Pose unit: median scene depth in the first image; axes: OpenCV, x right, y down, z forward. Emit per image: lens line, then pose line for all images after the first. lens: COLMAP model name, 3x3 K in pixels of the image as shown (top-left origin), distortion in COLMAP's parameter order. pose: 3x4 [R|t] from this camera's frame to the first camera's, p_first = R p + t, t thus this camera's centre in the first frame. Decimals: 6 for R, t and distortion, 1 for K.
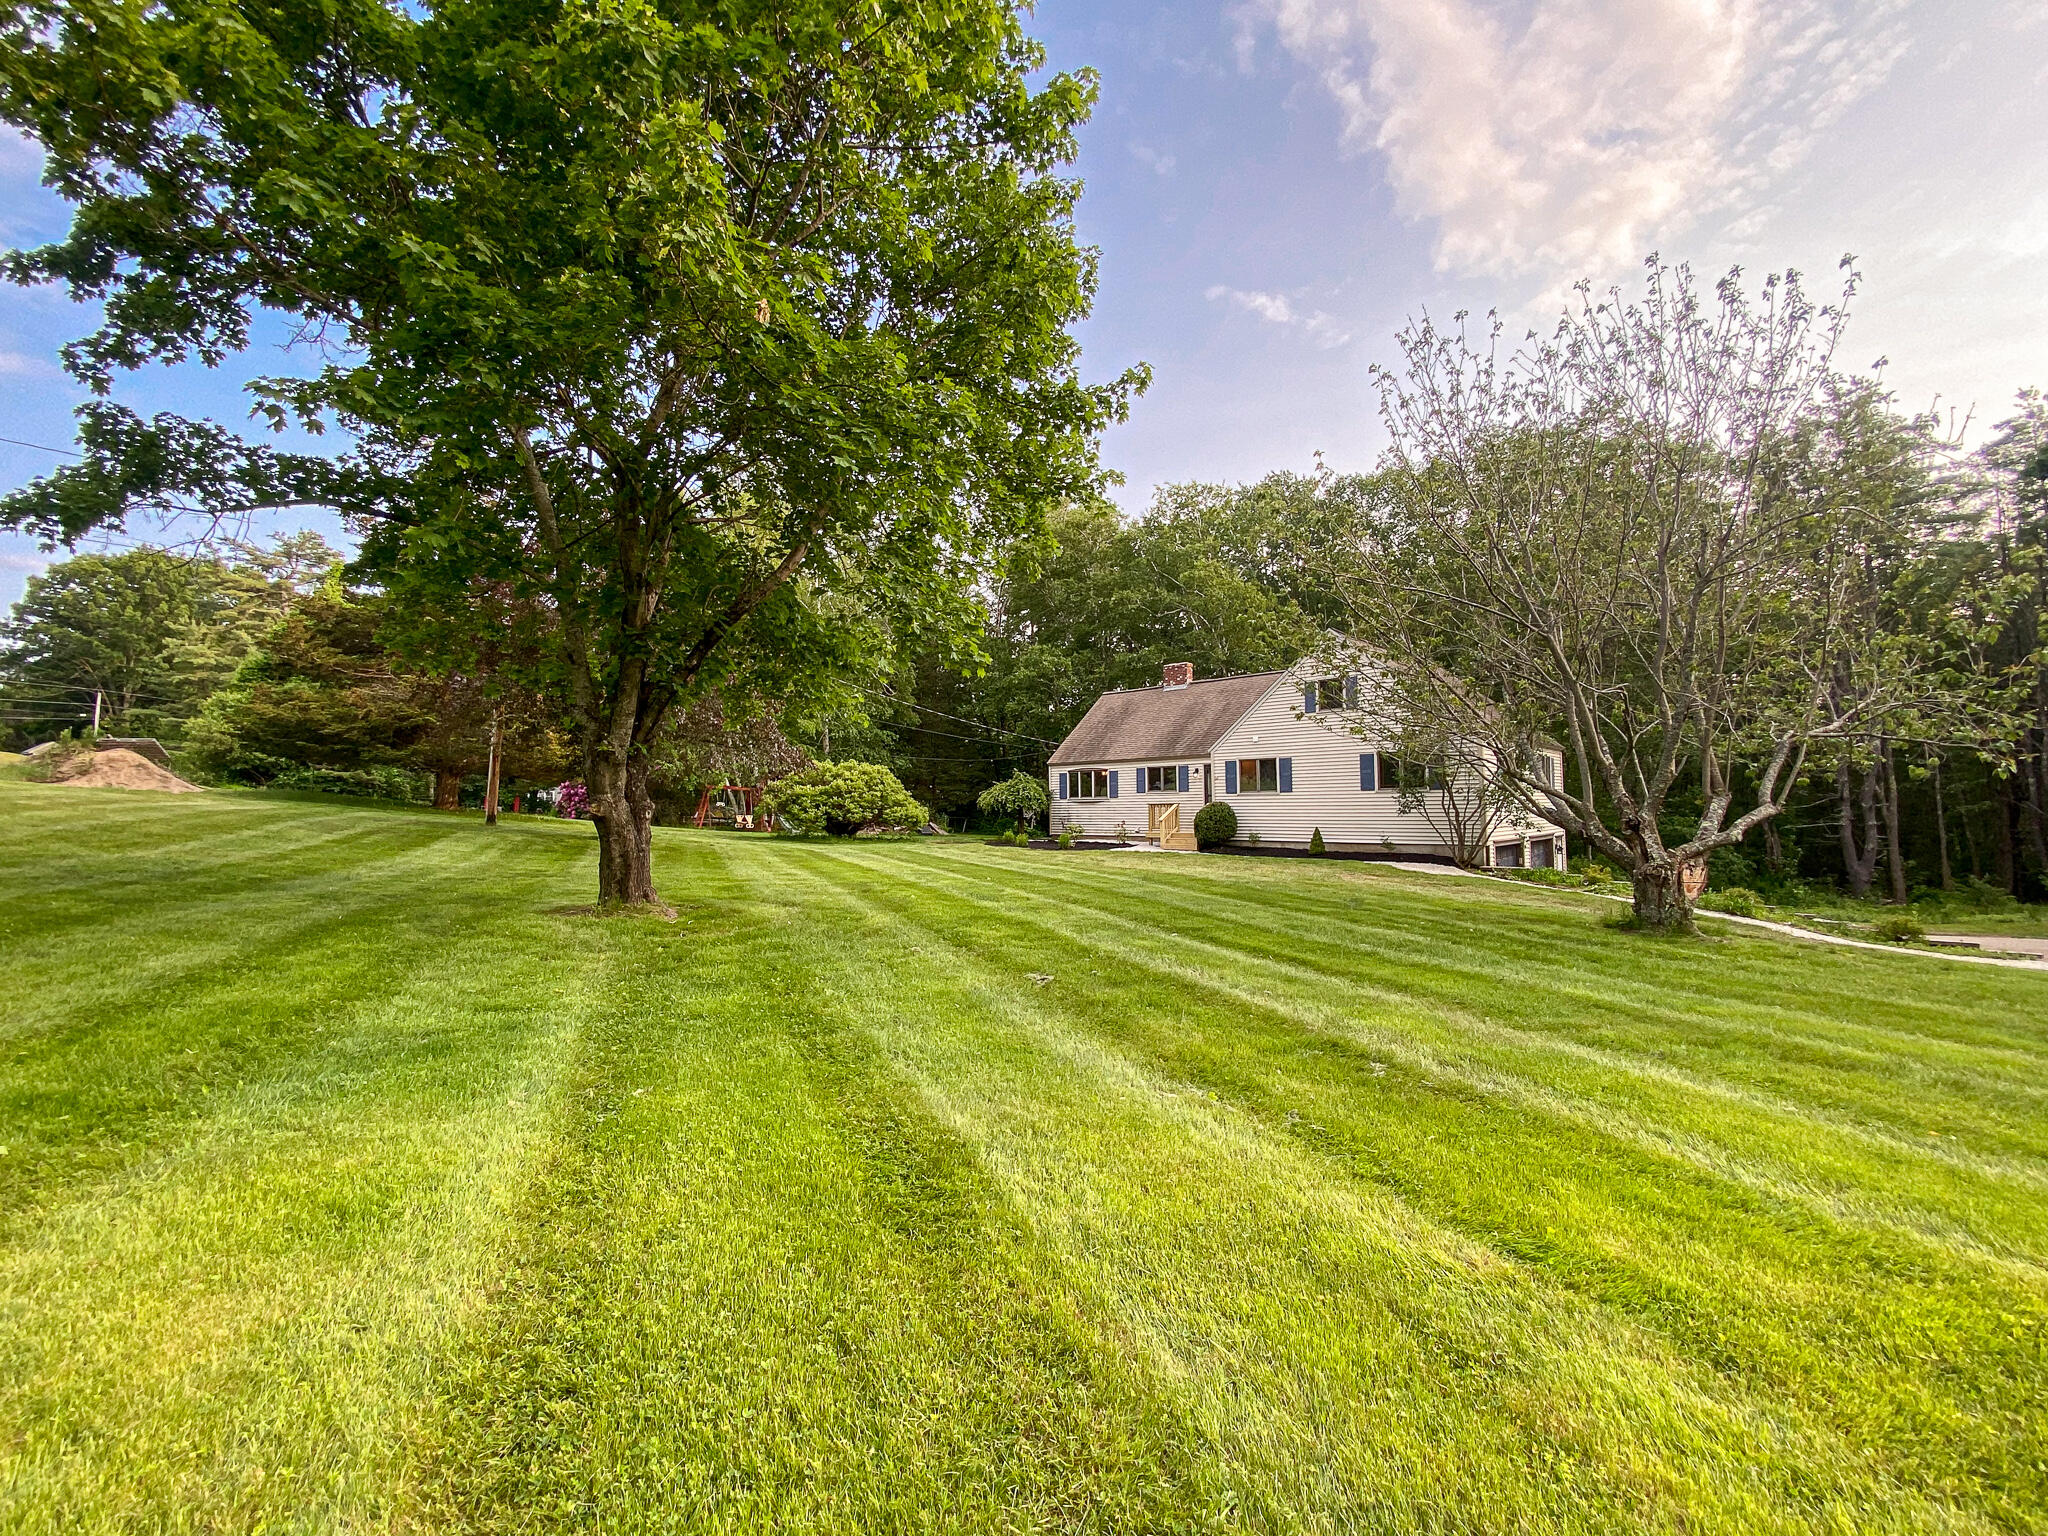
lens RADIAL K [[810.8, 0, 1024.0], [0, 810.8, 768.0], [0, 0, 1]] dist [0.012485, -0.013899]
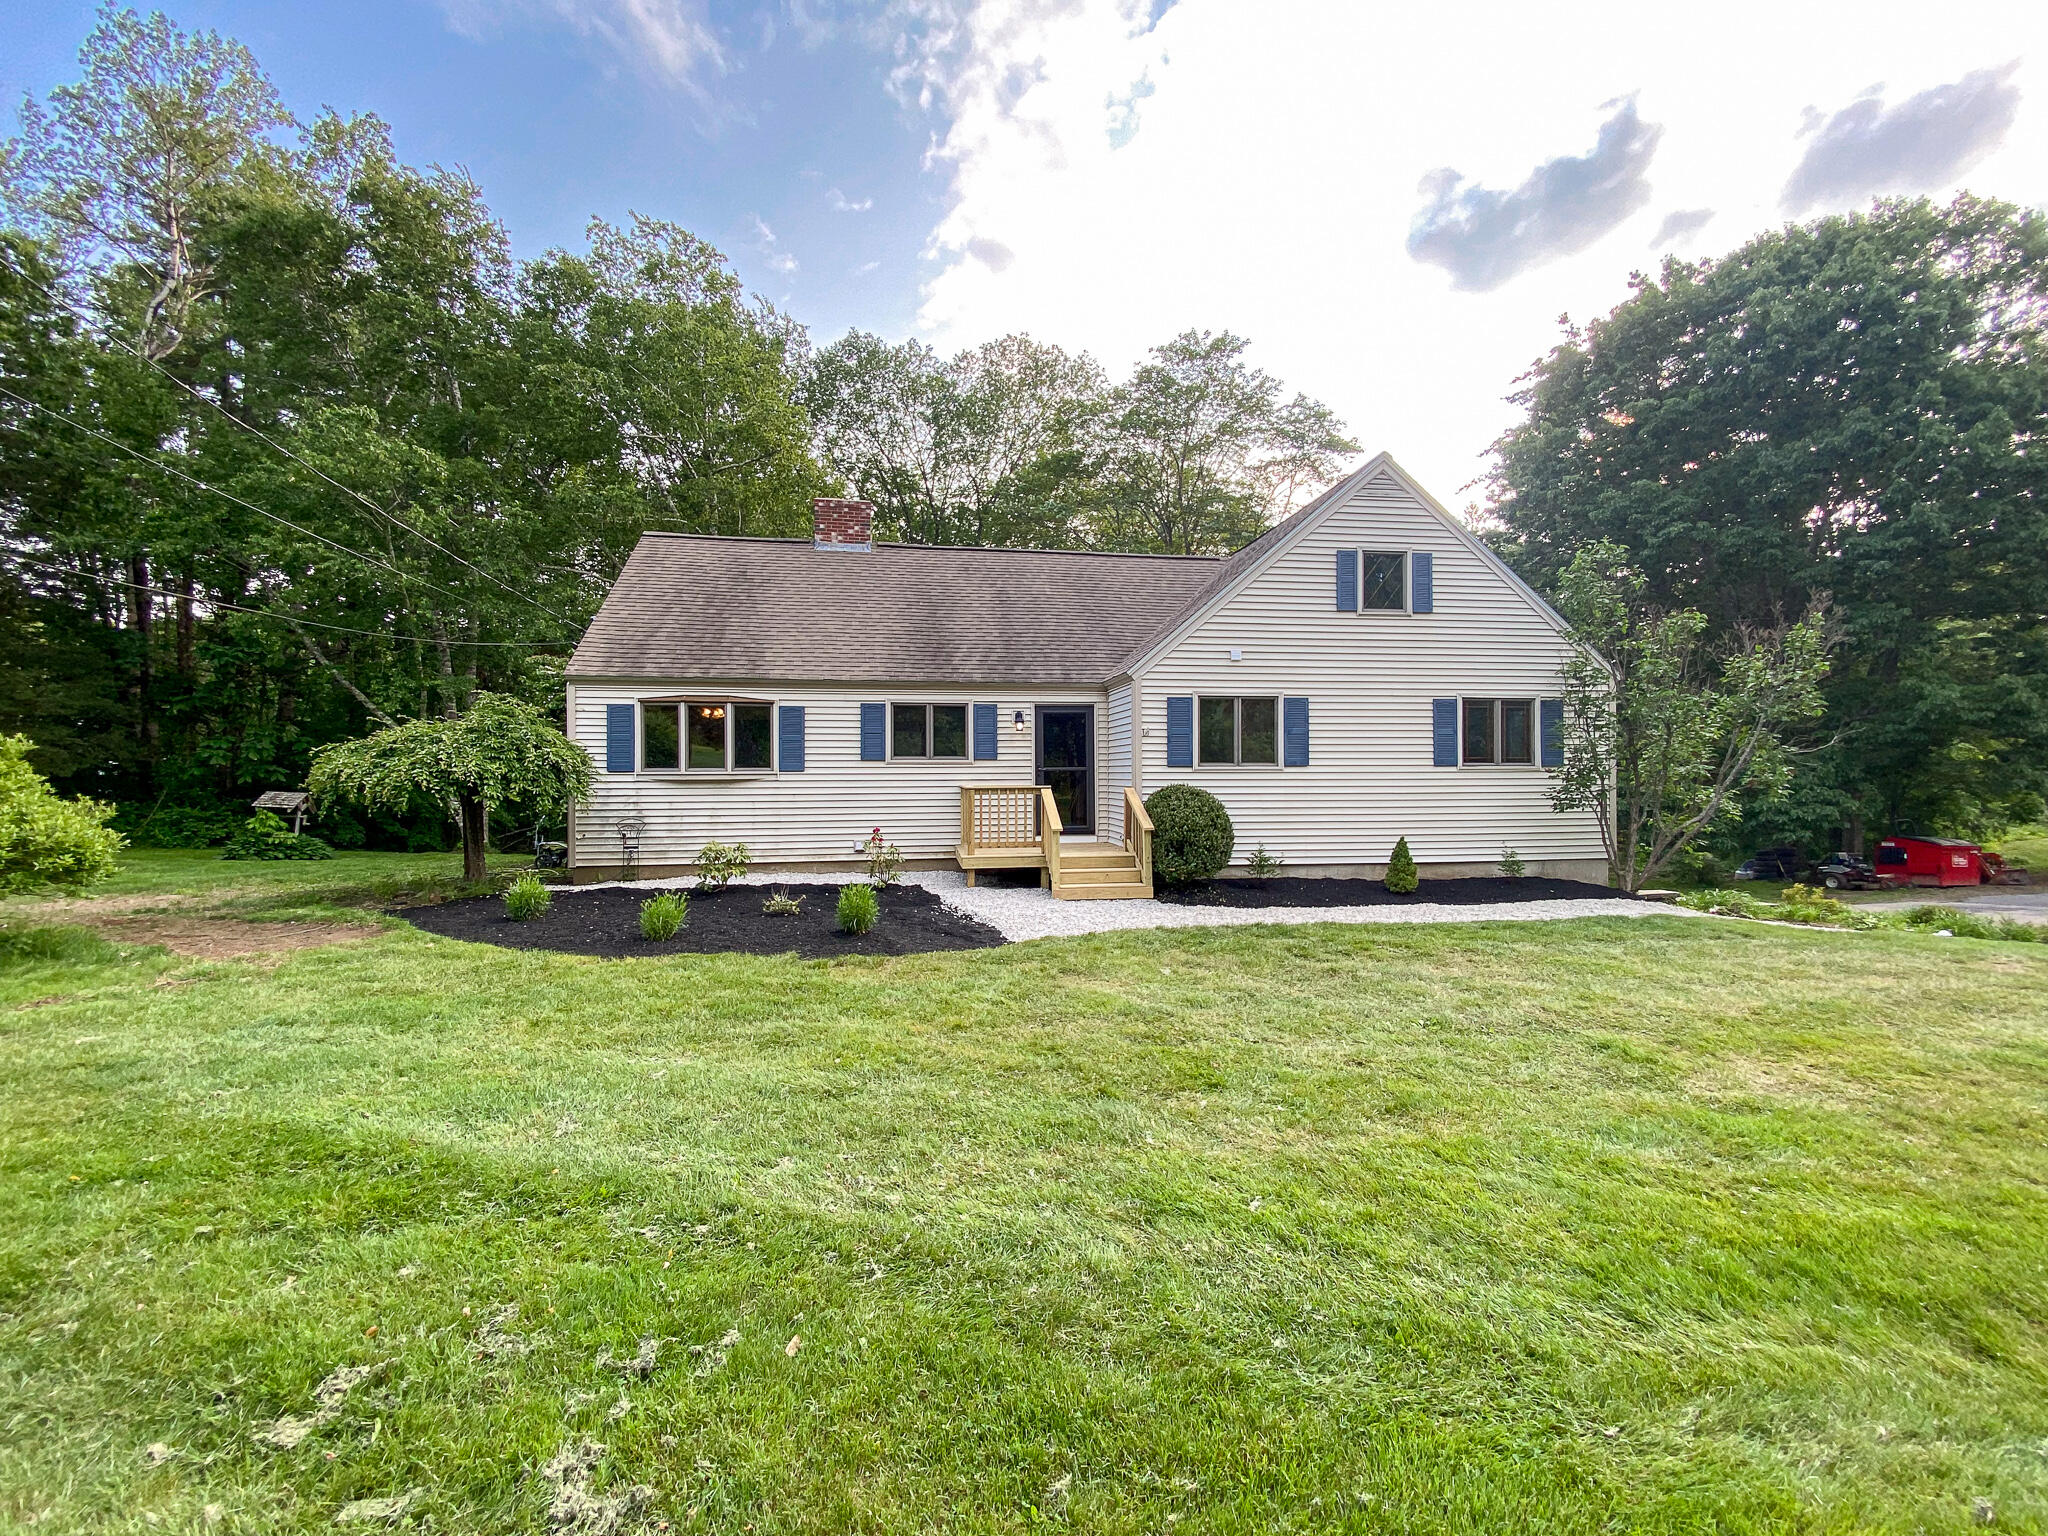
lens RADIAL K [[810.8, 0, 1024.0], [0, 810.8, 768.0], [0, 0, 1]] dist [0.012485, -0.013899]
pose [[0.637661, 0.012598, 0.770214, -0.145733], [-0.040165, 0.999050, 0.016911, 0.024919], [-0.769269, -0.041720, 0.637561, 0.687713]]
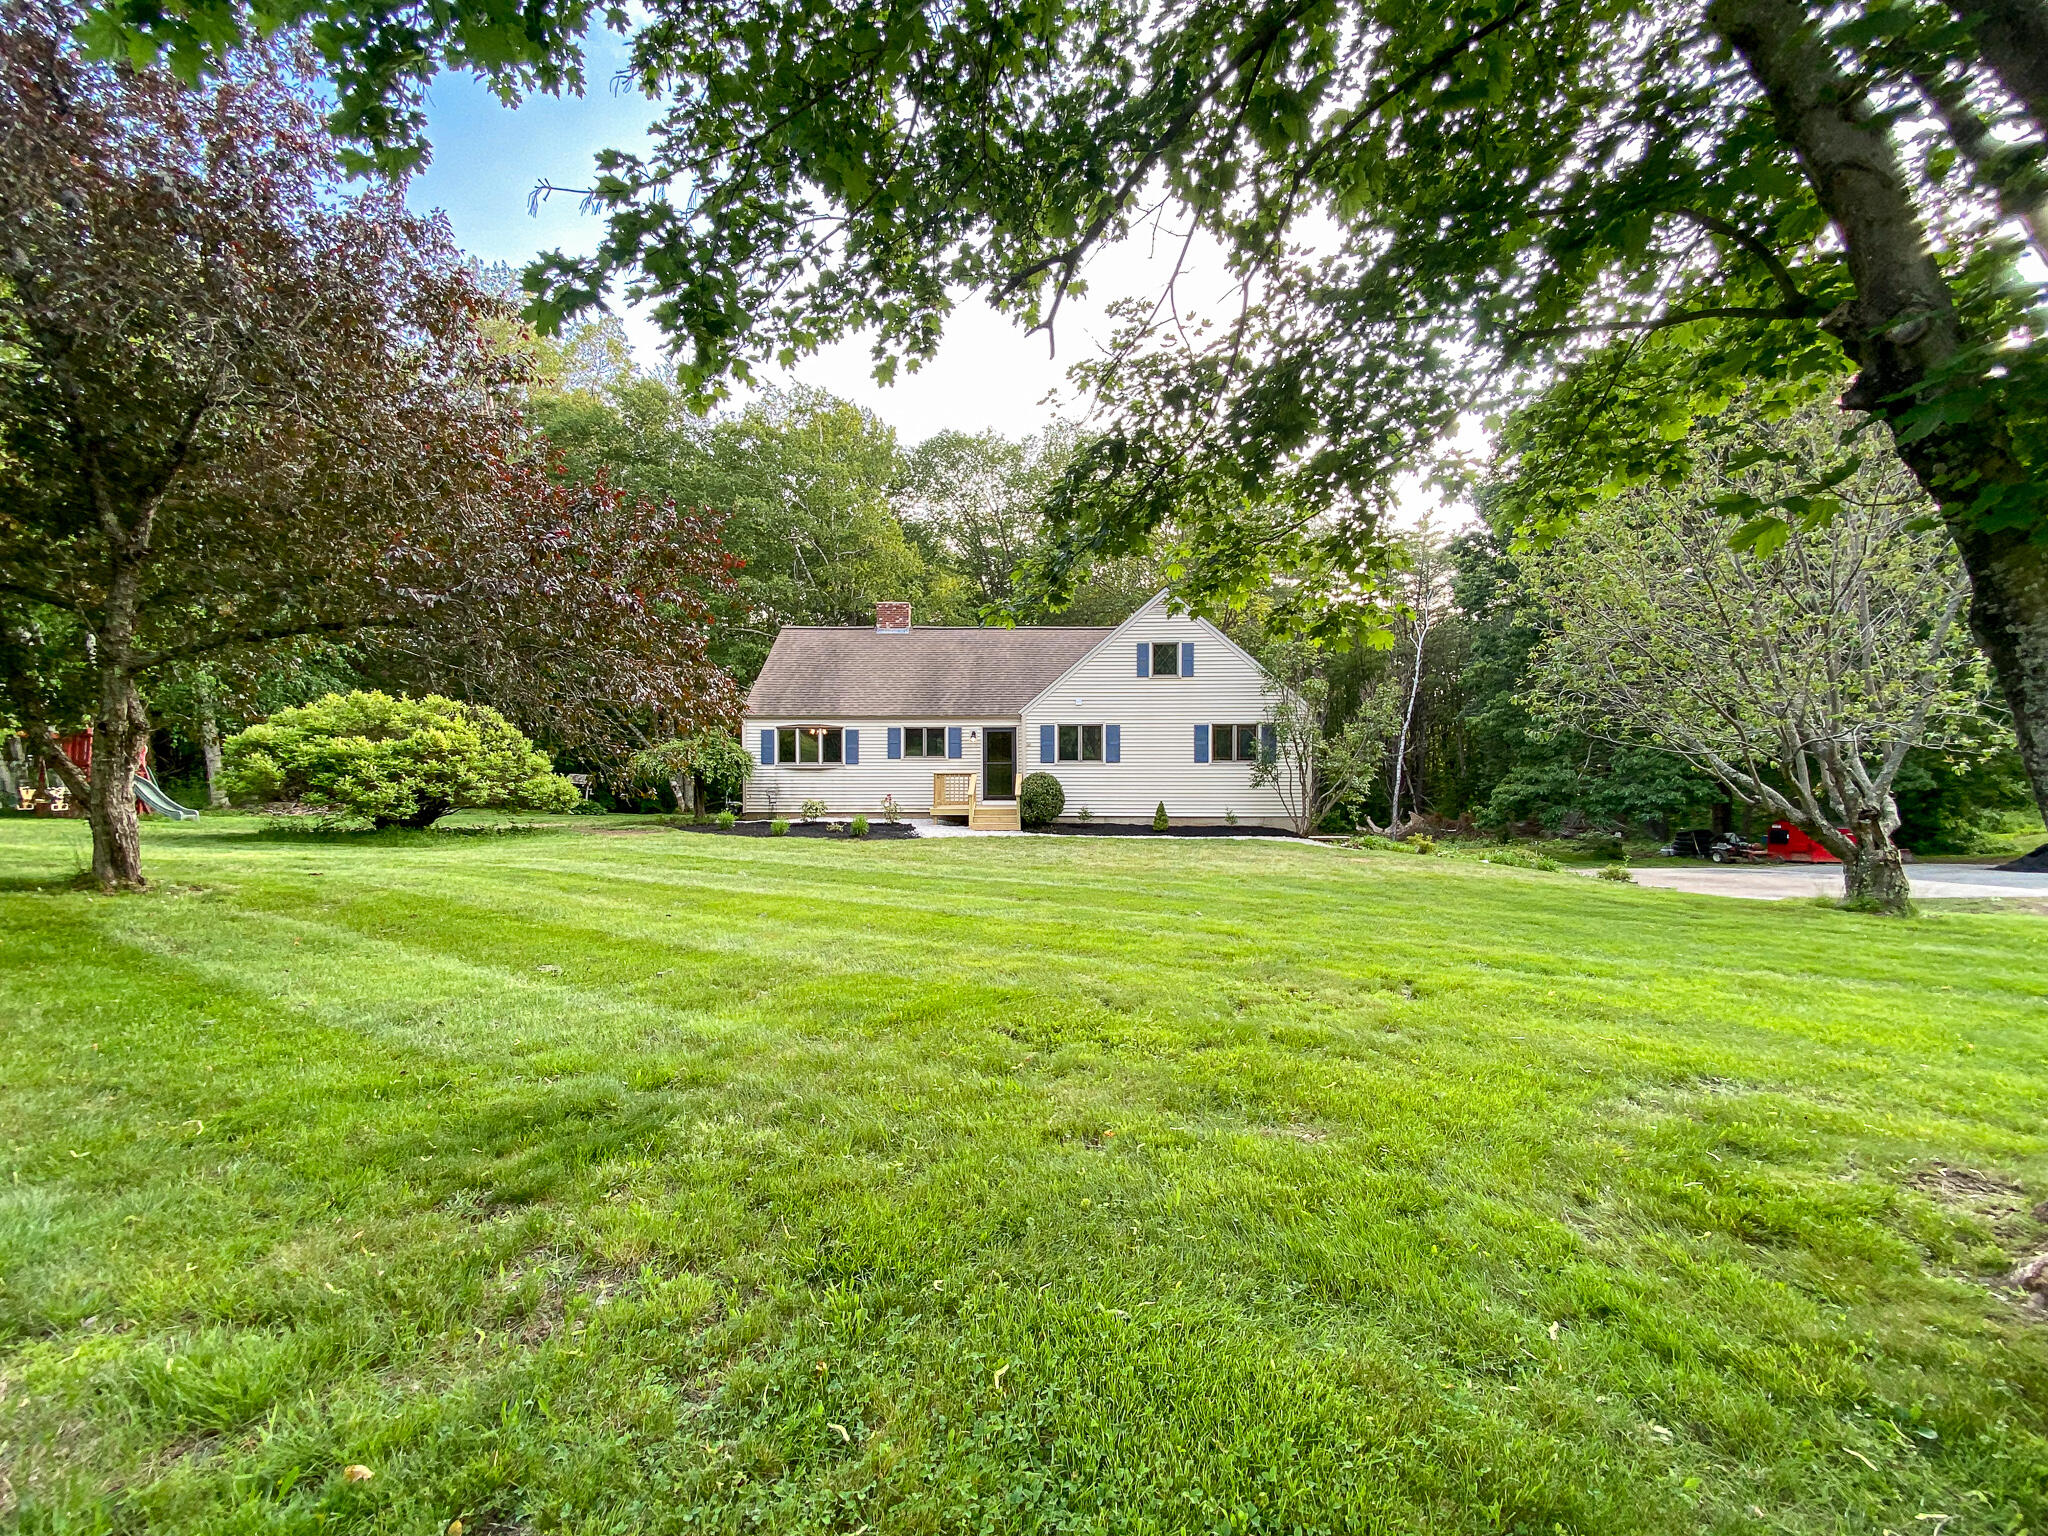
lens RADIAL K [[803.5, 0, 1024.0], [0, 803.5, 768.0], [0, 0, 1]] dist [-0.009754, -0.000119]
pose [[0.760675, 0.003090, 0.649126, -0.288315], [-0.038837, 0.998414, 0.040758, 0.002372], [-0.647970, -0.056214, 0.759588, 0.321506]]
